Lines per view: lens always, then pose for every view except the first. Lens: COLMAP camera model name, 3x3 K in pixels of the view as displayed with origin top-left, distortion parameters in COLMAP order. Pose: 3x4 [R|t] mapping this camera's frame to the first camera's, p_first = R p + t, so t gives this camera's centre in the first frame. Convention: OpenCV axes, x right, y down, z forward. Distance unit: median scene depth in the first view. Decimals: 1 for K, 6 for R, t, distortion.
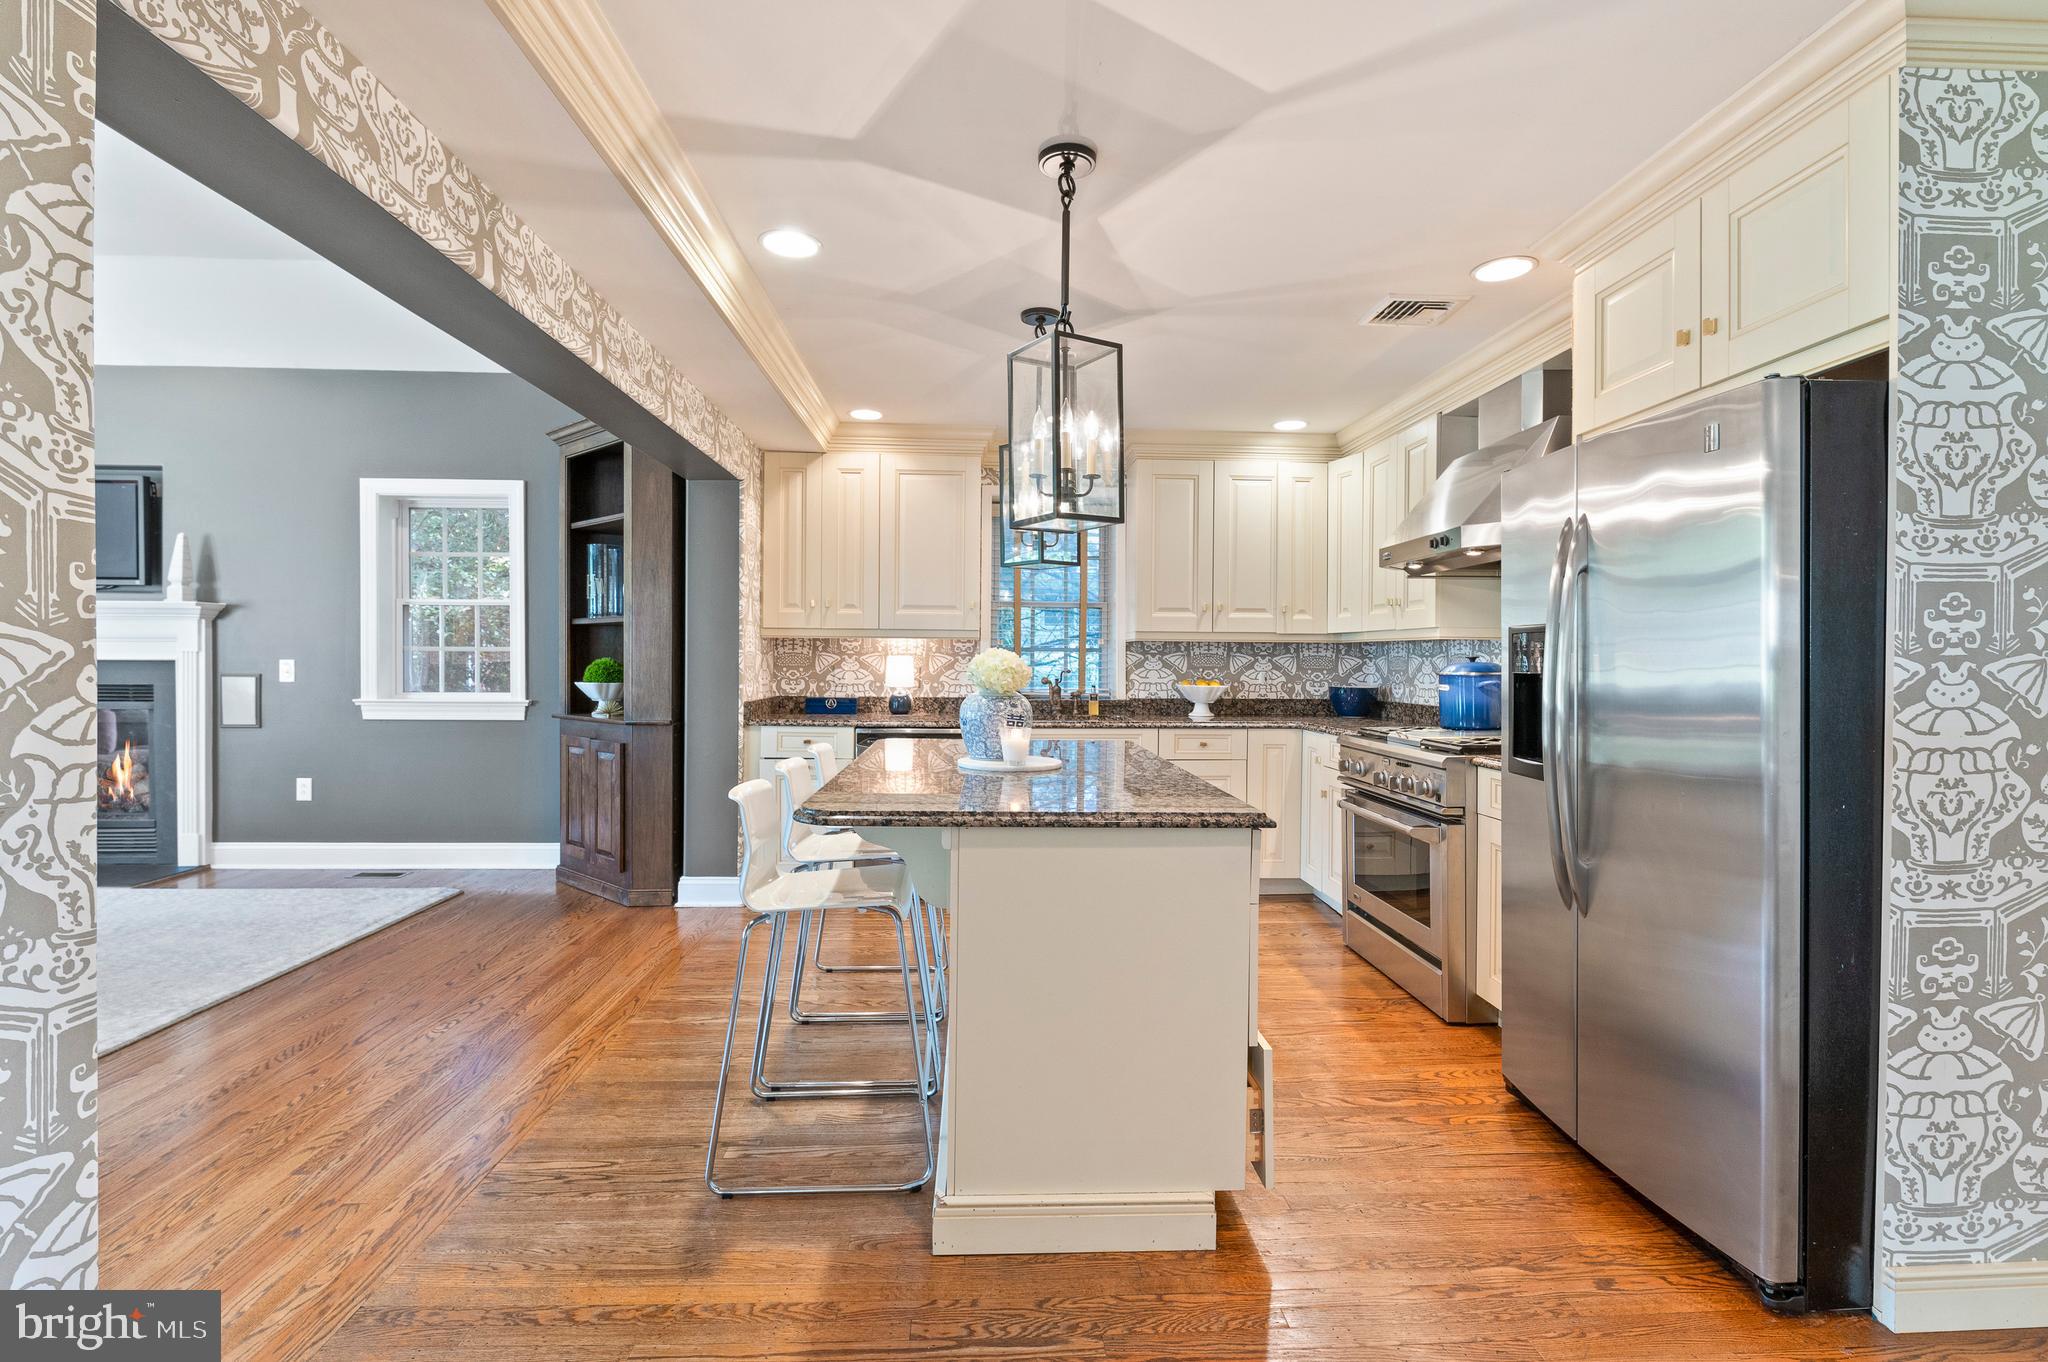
lens RADIAL K [[939.0, 0, 1025.1], [0, 939.0, 671.4], [0, 0, 1]] dist [-0.012147, -0.000596]
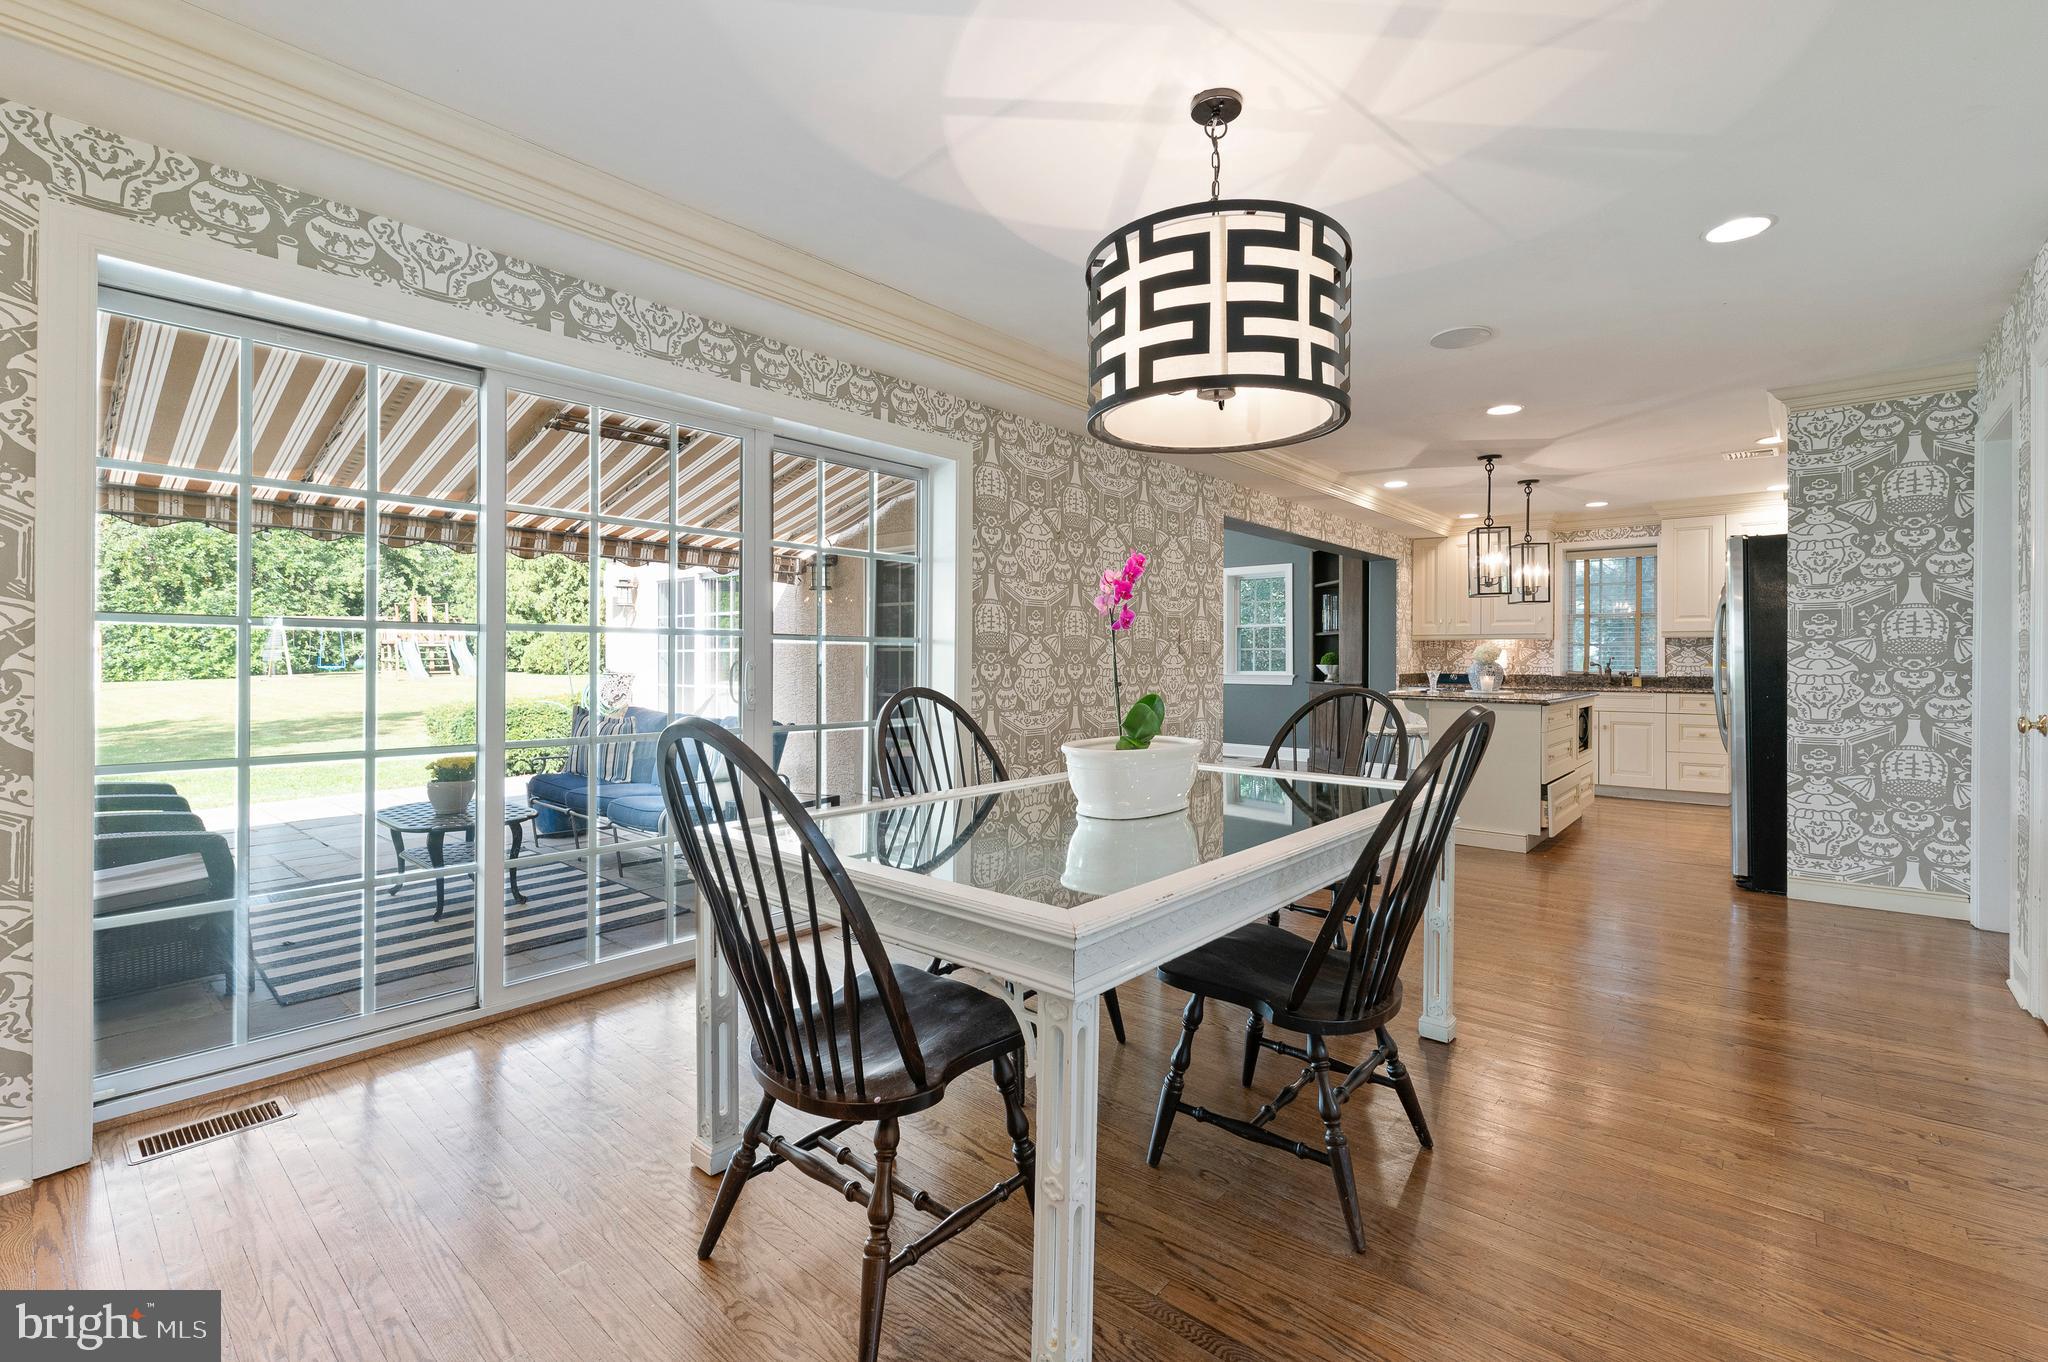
lens RADIAL K [[882.8, 0, 1037.4], [0, 882.8, 664.9], [0, 0, 1]] dist [0.002004, -0.000165]
pose [[0.726913, -0.001528, -0.686728, 0.359340], [-0.005391, 0.999954, -0.007931, 0.028254], [0.686708, 0.009467, 0.726872, -0.733965]]
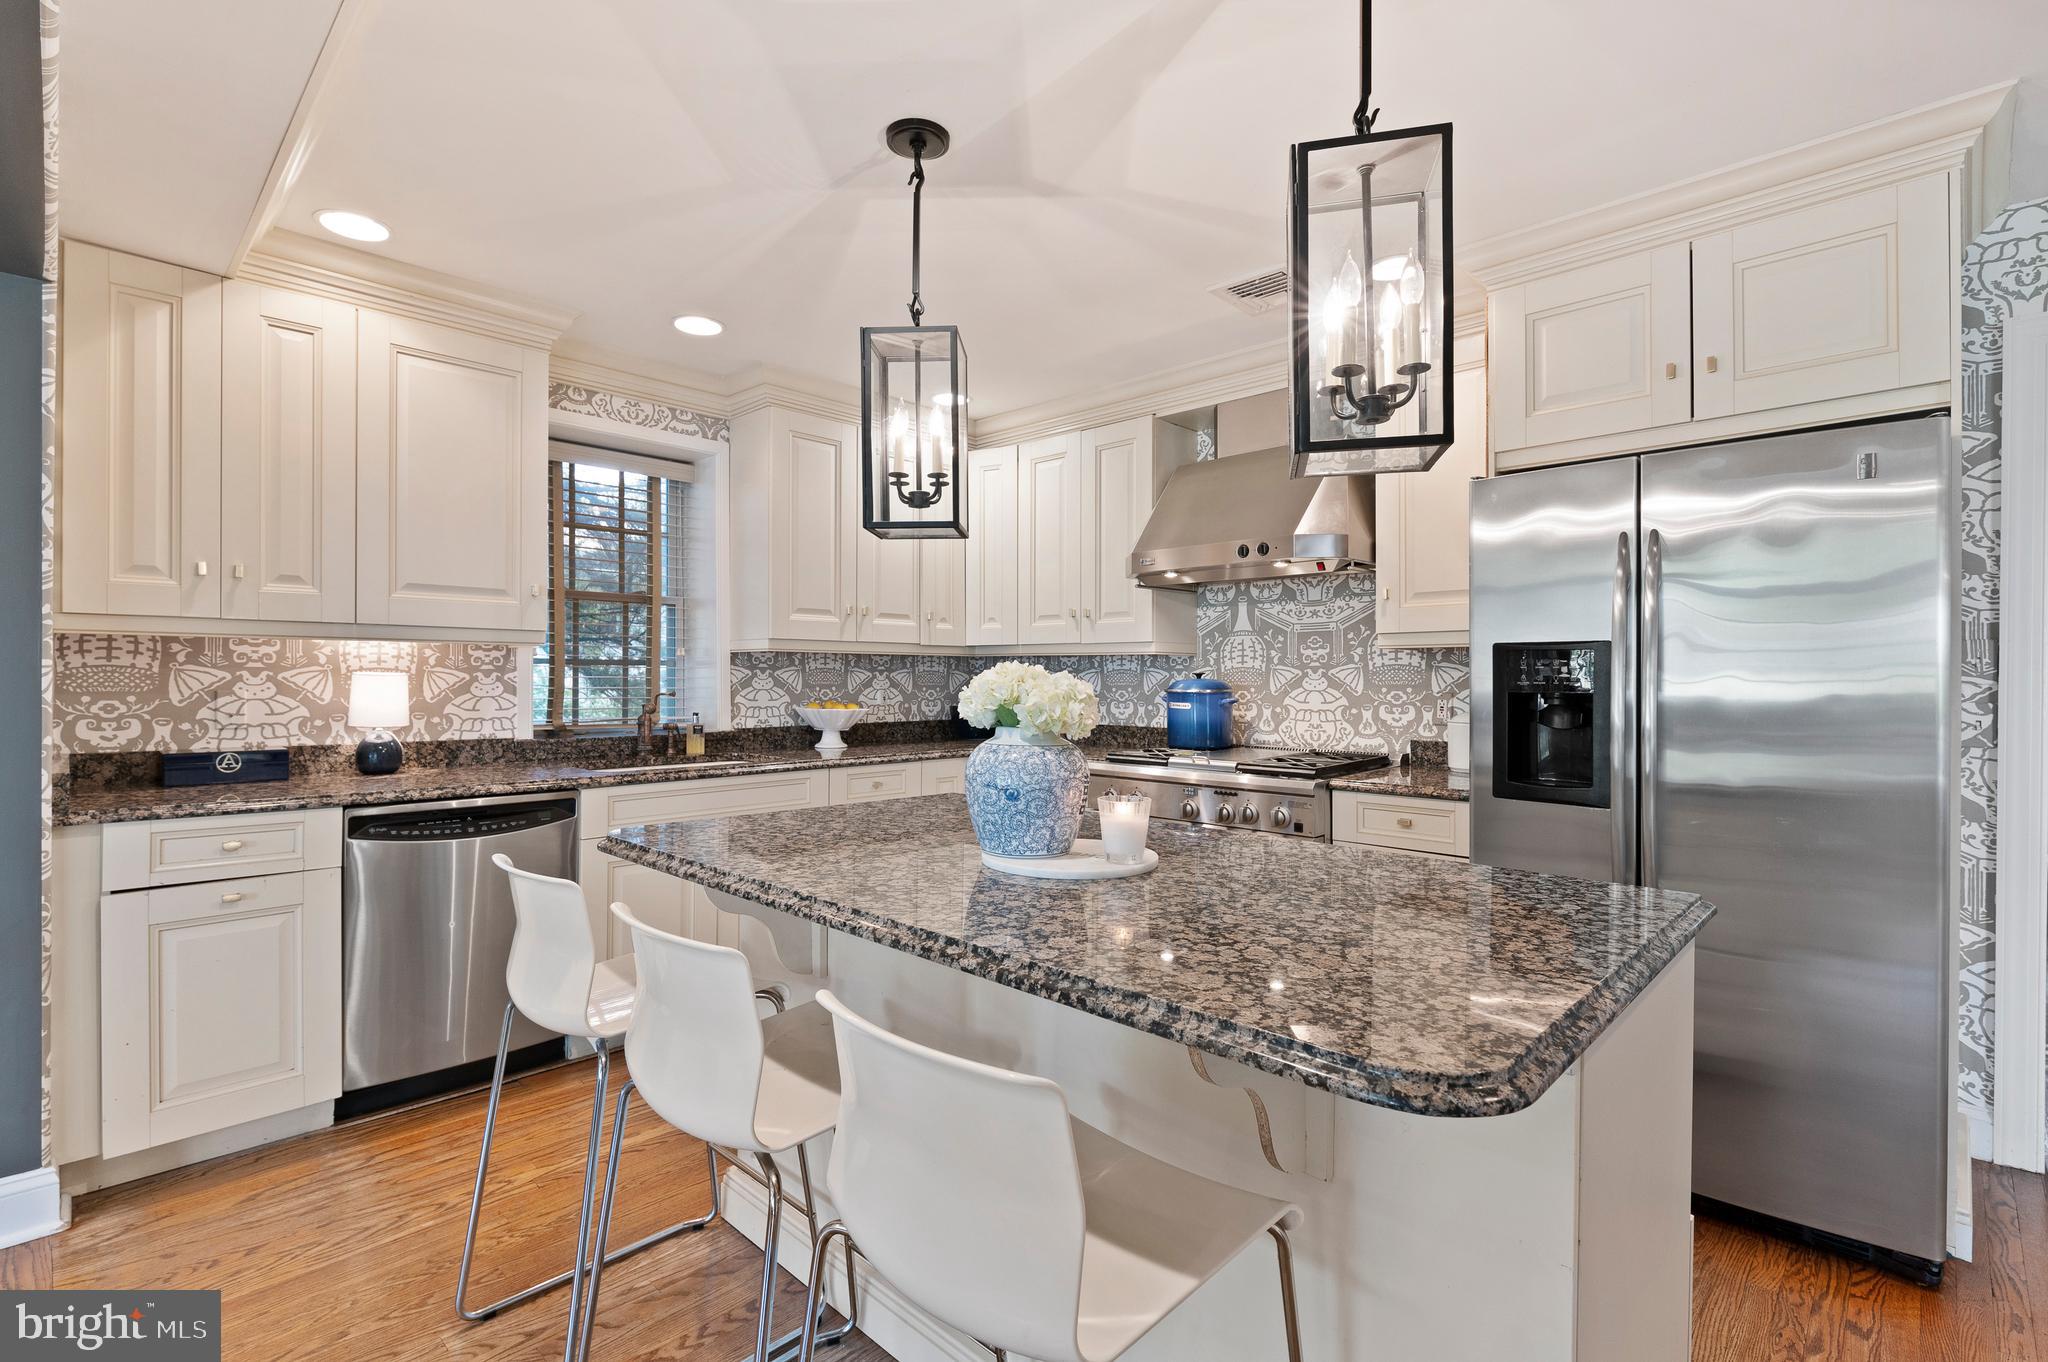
lens RADIAL K [[939.0, 0, 1025.1], [0, 939.0, 671.4], [0, 0, 1]] dist [-0.012147, -0.000596]
pose [[0.728480, -0.000813, 0.685067, -0.235879], [0.009518, 0.999915, -0.008934, -0.007871], [-0.685001, 0.013029, 0.728426, 0.317863]]
